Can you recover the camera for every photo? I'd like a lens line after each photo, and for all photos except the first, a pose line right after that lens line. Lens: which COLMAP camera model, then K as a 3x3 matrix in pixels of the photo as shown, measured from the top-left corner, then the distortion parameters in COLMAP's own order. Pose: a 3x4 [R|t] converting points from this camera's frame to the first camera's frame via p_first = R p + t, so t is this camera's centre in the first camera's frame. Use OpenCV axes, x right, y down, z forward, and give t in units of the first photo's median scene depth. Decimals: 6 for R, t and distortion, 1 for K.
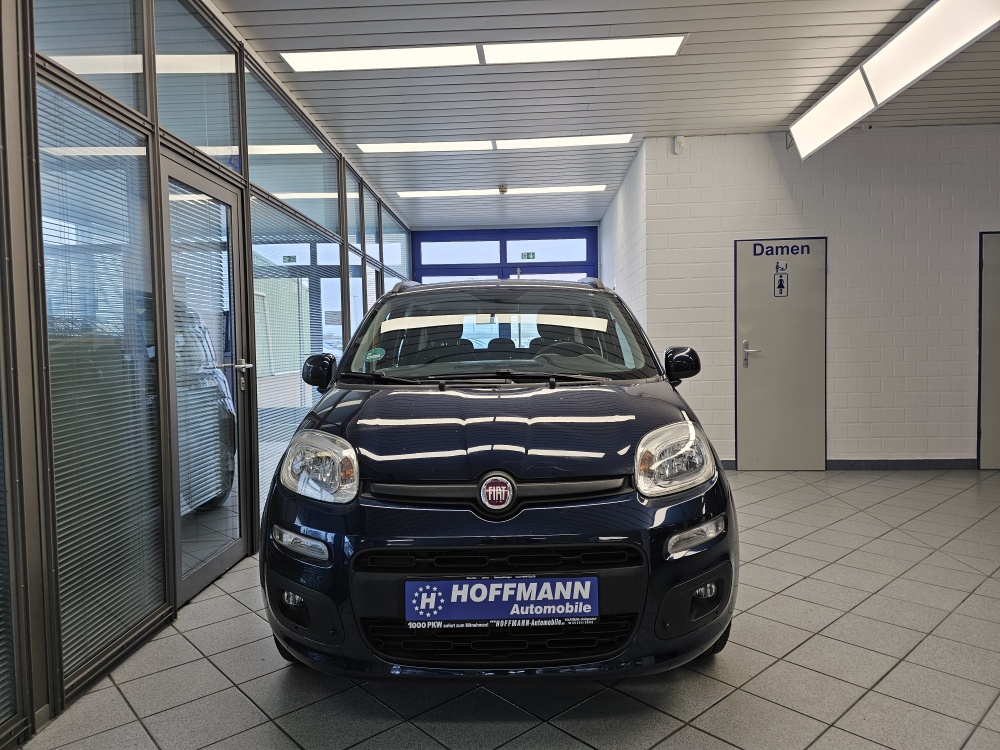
lens RADIAL K [[671.5, 0, 465.7], [0, 671.5, 362.8], [0, 0, 1]] dist [0.041114, -0.032574]
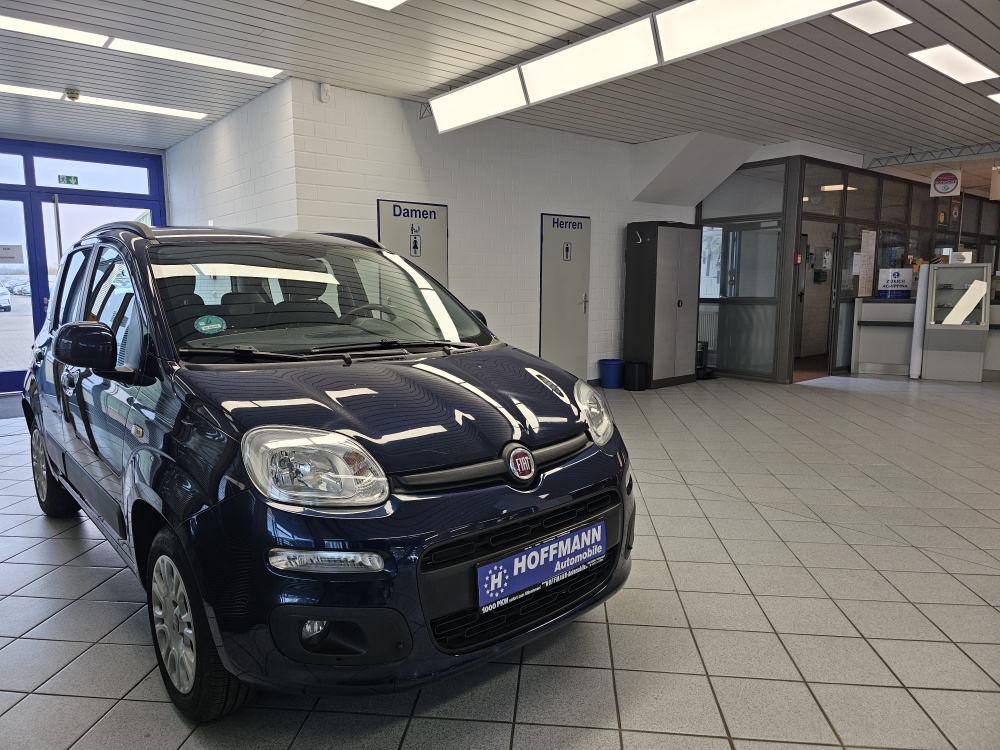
lens RADIAL K [[671.5, 0, 496.6], [0, 671.5, 375.6], [0, 0, 1]] dist [0.041114, -0.032574]
pose [[0.737561, -0.067509, 0.671897, -0.660965], [0.001760, 0.995179, 0.098059, -0.036605], [-0.675278, -0.071142, 0.734124, 0.293603]]
